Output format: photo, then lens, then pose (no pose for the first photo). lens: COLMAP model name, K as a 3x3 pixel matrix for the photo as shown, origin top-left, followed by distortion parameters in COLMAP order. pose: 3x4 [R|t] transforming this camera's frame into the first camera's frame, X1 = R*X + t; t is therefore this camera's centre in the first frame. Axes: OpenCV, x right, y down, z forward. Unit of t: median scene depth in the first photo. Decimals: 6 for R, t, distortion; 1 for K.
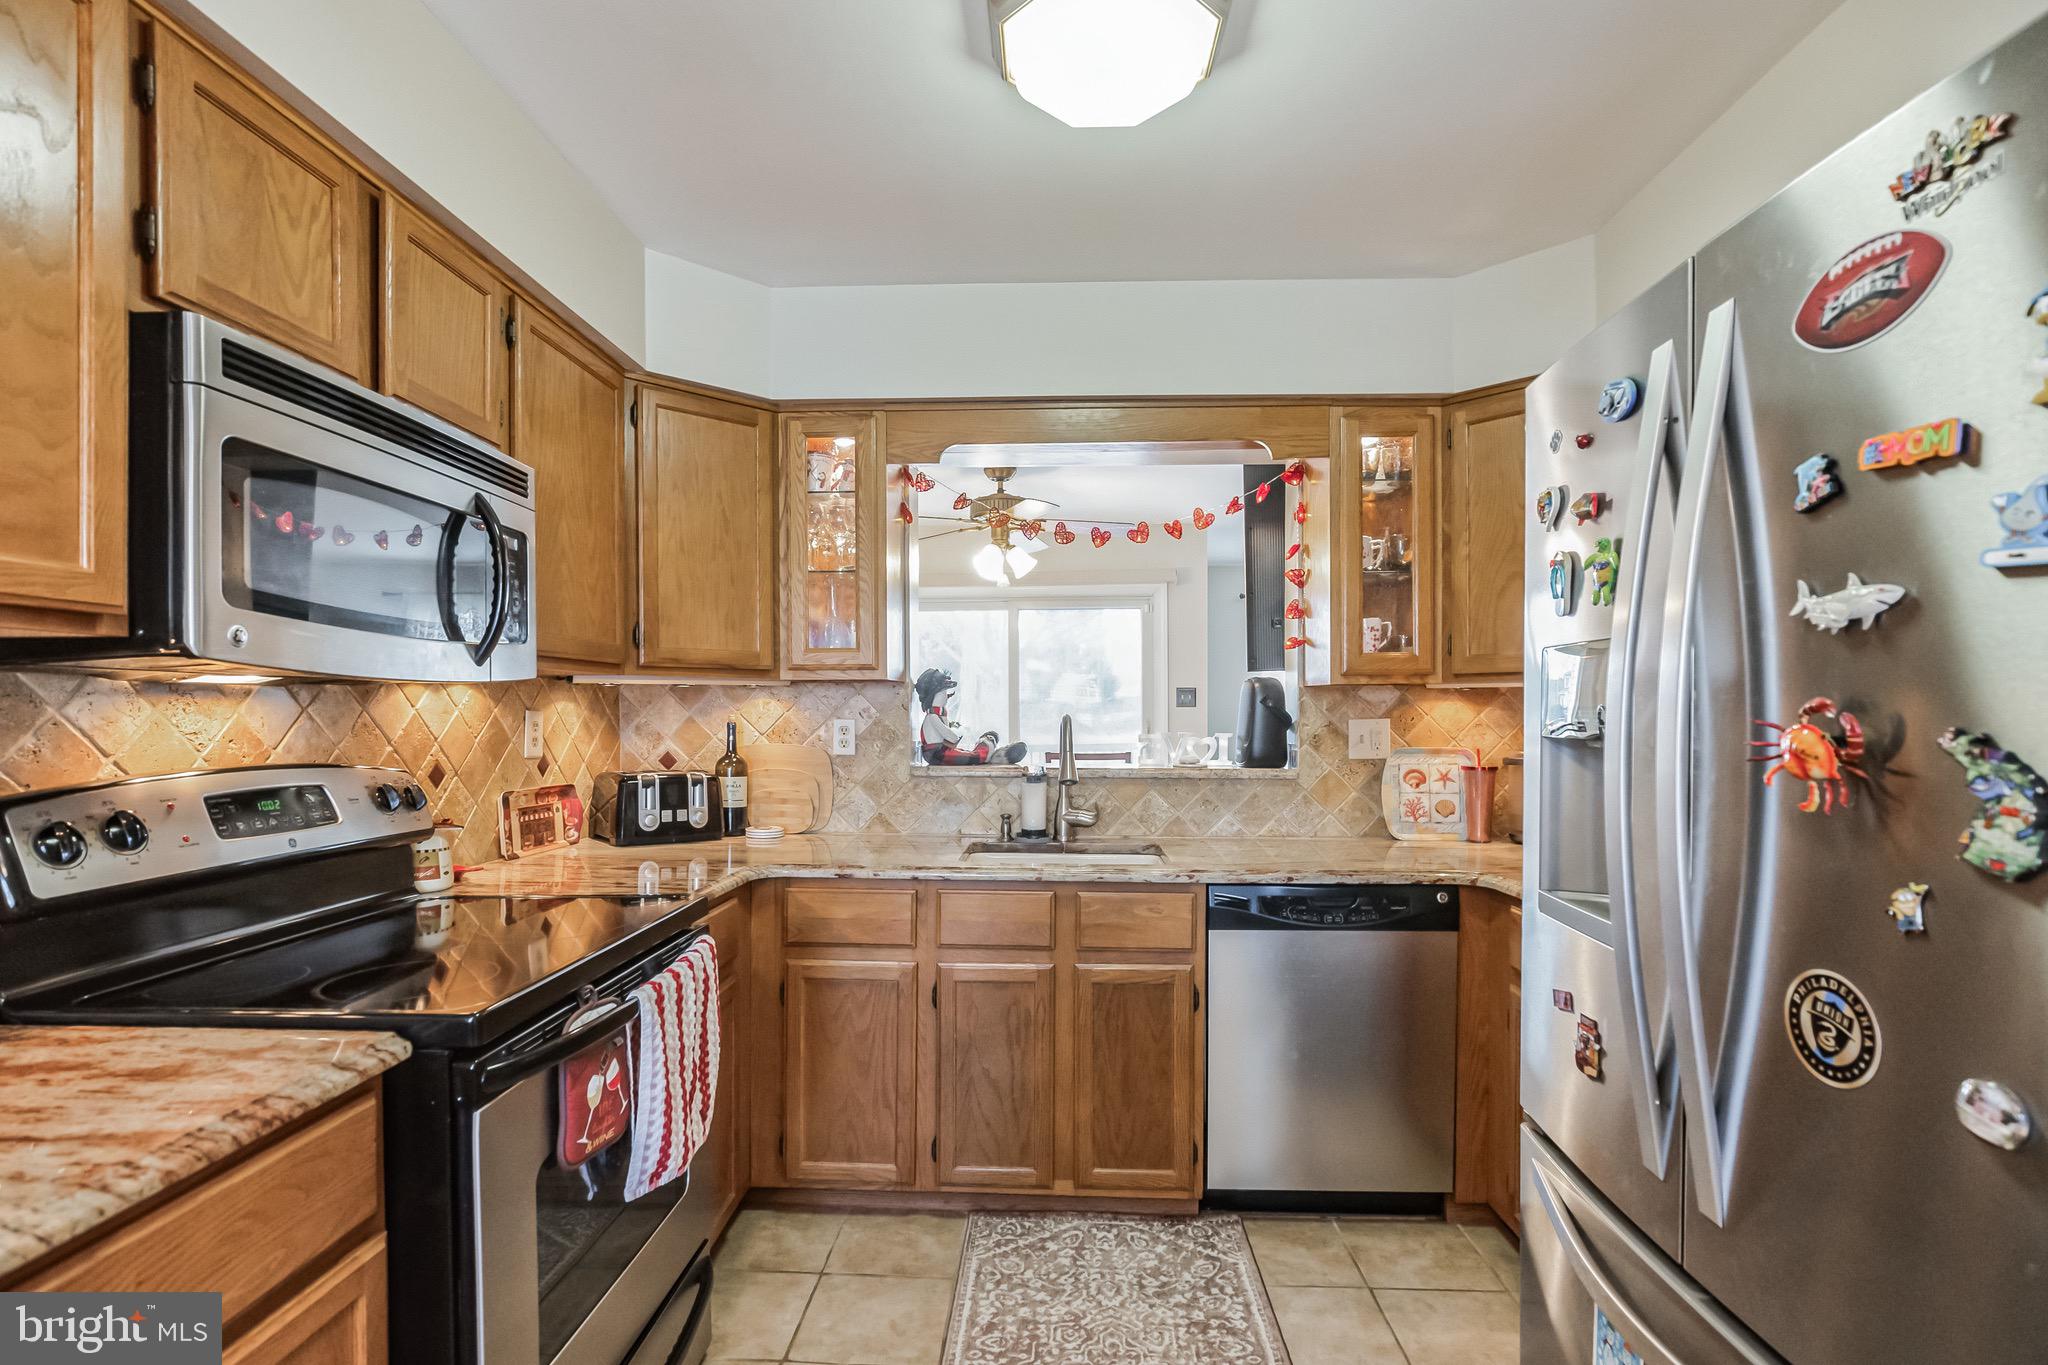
lens RADIAL K [[963.8, 0, 1022.8], [0, 963.8, 722.3], [0, 0, 1]] dist [-0.013941, 0.000317]
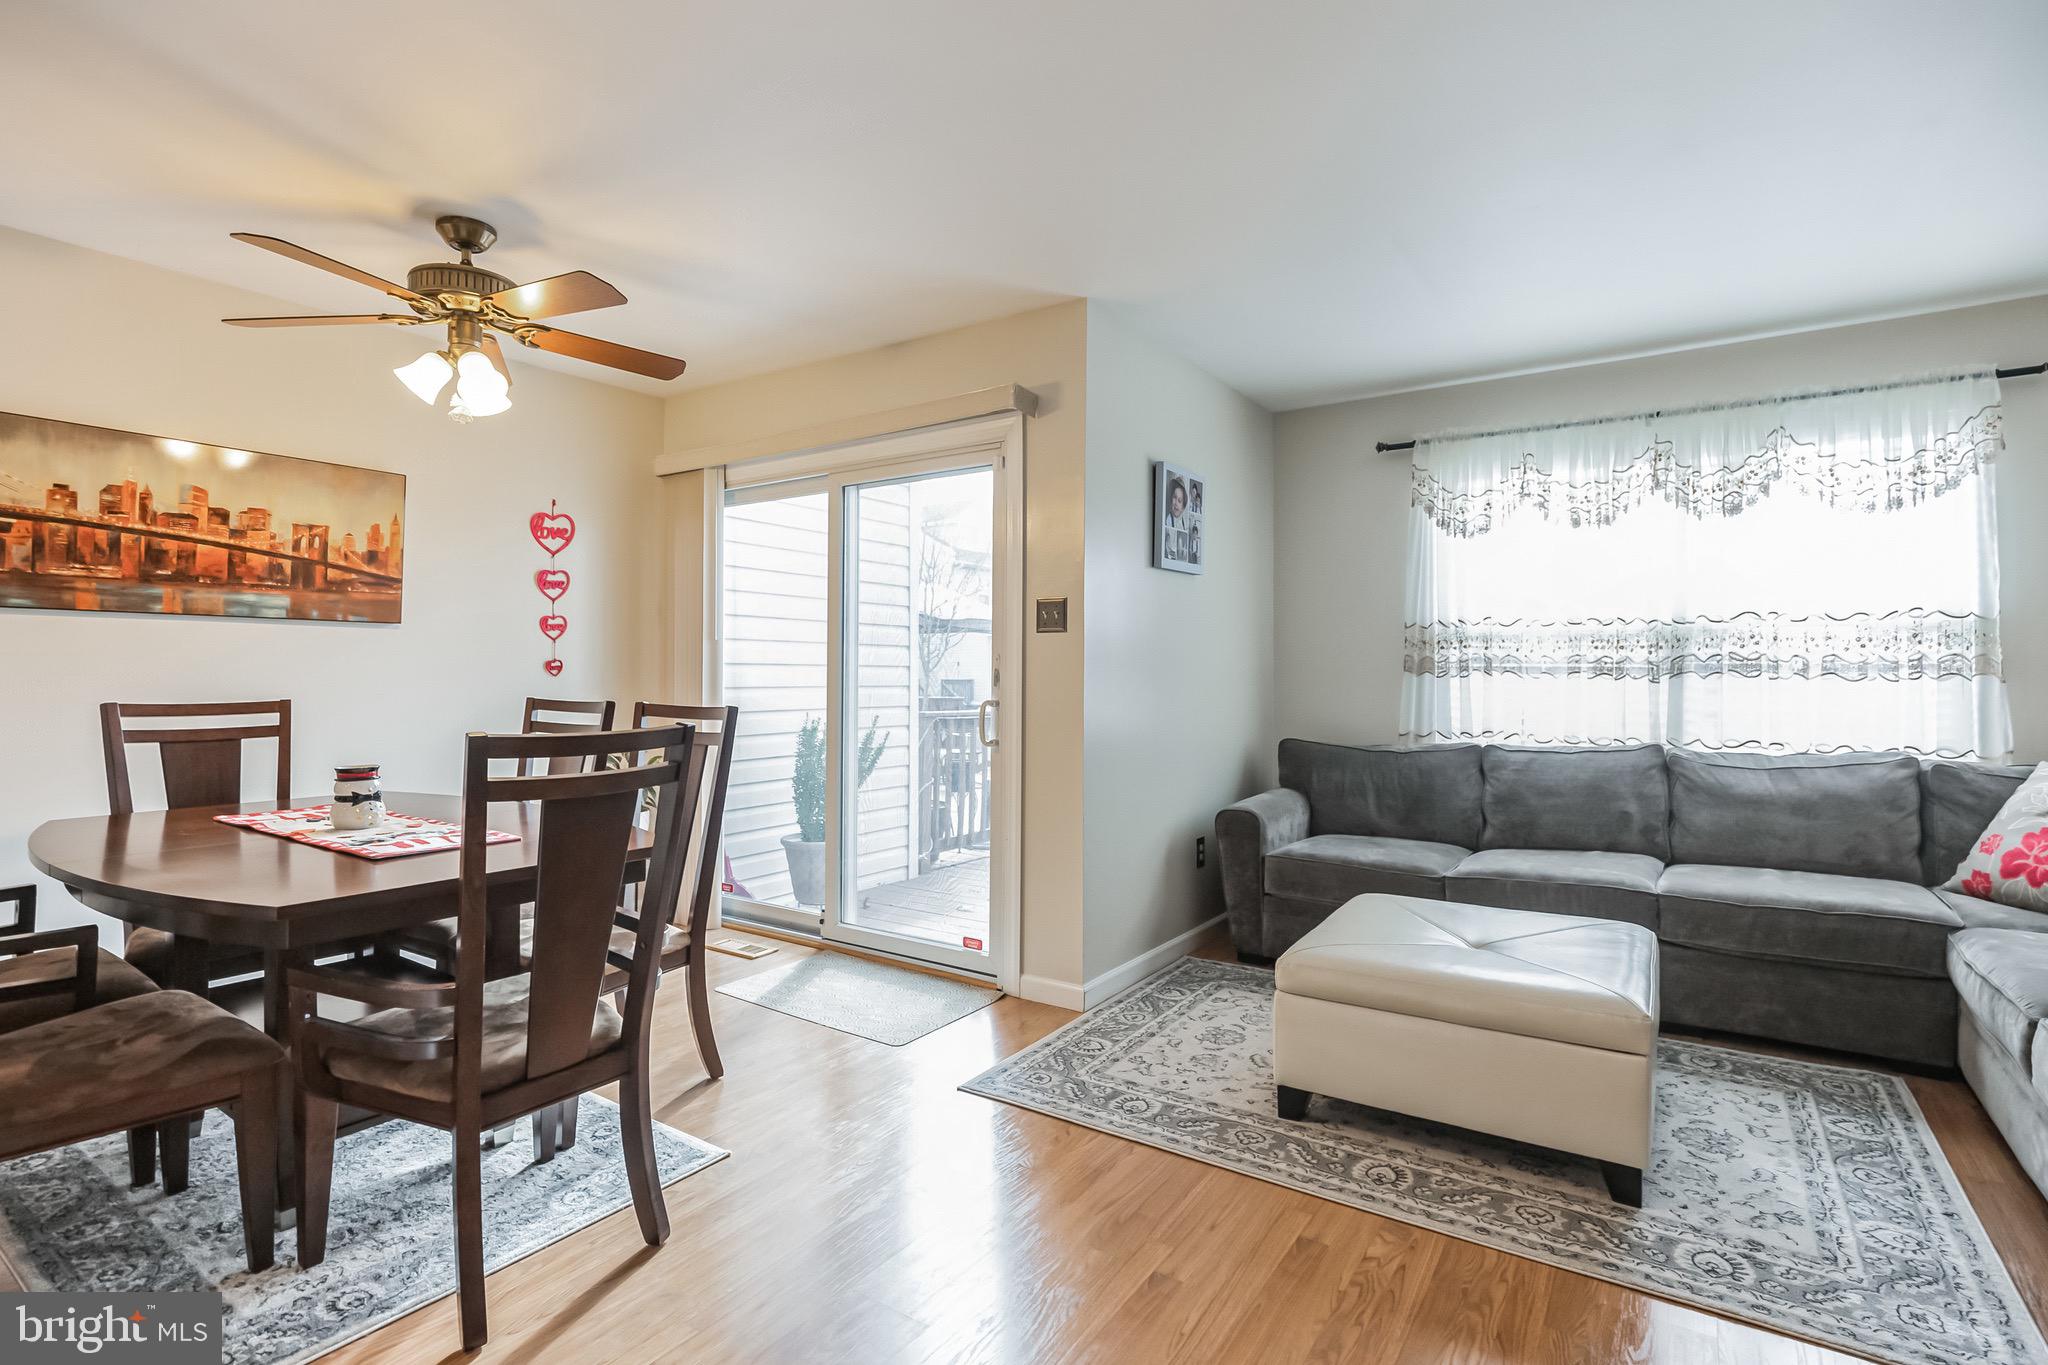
lens RADIAL K [[995.6, 0, 1017.2], [0, 995.6, 667.6], [0, 0, 1]] dist [-0.004297, 0.000039]
pose [[0.852368, 0.001195, -0.522942, 1.127118], [-0.009965, 0.999853, -0.013957, 0.034365], [0.522848, 0.017108, 0.852254, 1.225855]]
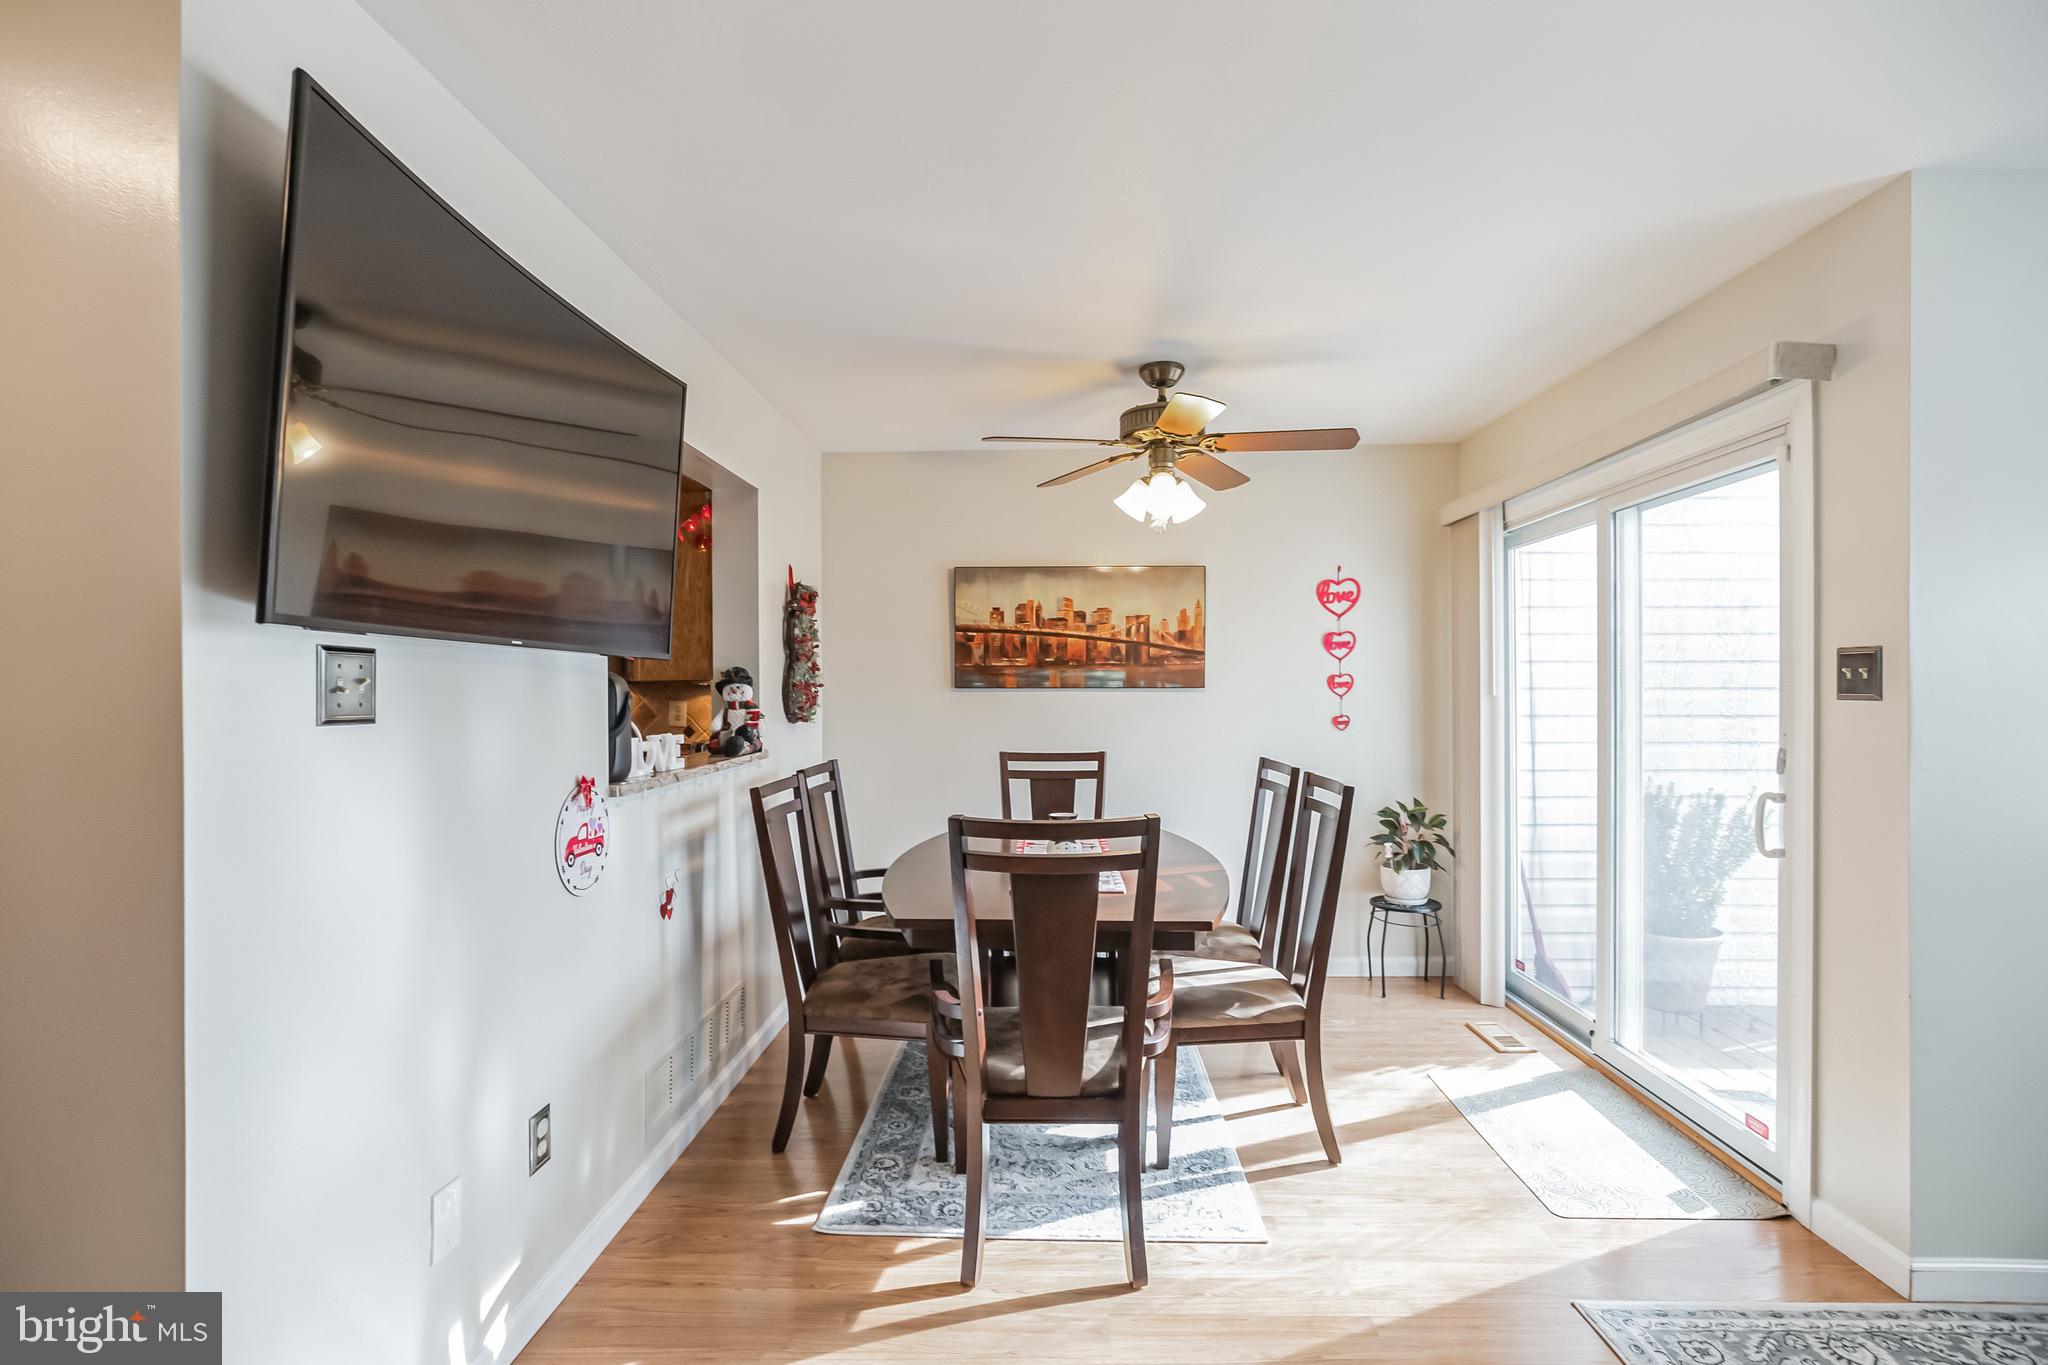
lens RADIAL K [[954.4, 0, 1017.6], [0, 954.4, 687.1], [0, 0, 1]] dist [-0.029310, 0.012217]
pose [[0.010357, -0.001909, -0.999945, 1.303529], [-0.008226, 0.999964, -0.001994, -0.039893], [0.999913, 0.008246, 0.010341, 1.661960]]
